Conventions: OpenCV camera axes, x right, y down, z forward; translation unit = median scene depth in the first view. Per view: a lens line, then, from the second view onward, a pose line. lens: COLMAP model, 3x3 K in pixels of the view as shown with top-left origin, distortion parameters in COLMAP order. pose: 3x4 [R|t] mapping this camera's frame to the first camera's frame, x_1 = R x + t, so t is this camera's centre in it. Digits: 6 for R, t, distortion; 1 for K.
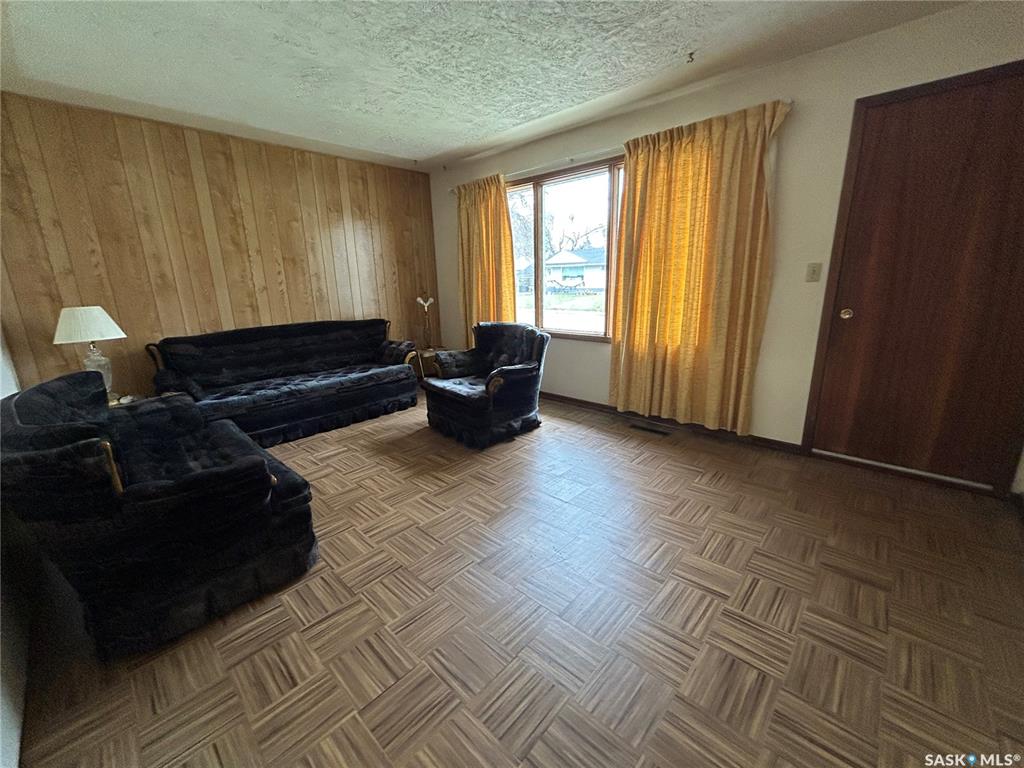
lens RADIAL K [[413.9, 0, 509.8], [0, 413.9, 384.9], [0, 0, 1]] dist [-0.002486, 0.001819]
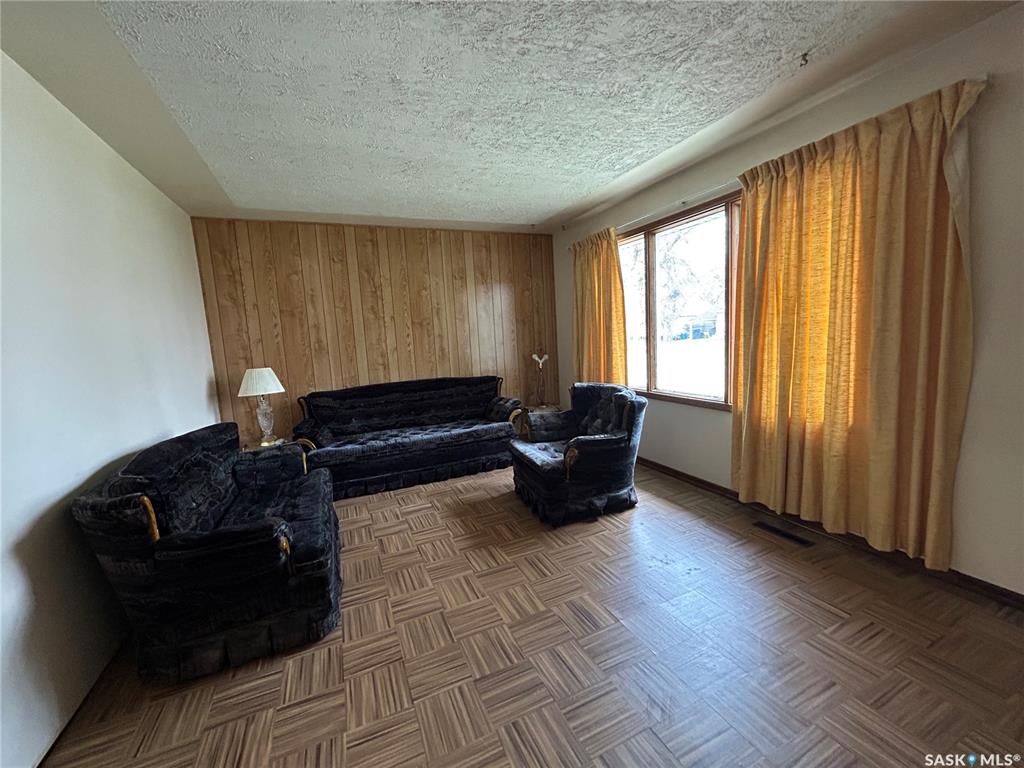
lens RADIAL K [[413.9, 0, 509.5], [0, 413.9, 385.6], [0, 0, 1]] dist [-0.002486, 0.001819]
pose [[0.921201, 0.021851, -0.388472, 0.180649], [-0.065098, 0.993004, -0.098514, -0.052569], [0.383602, 0.116040, 0.916179, 0.108751]]
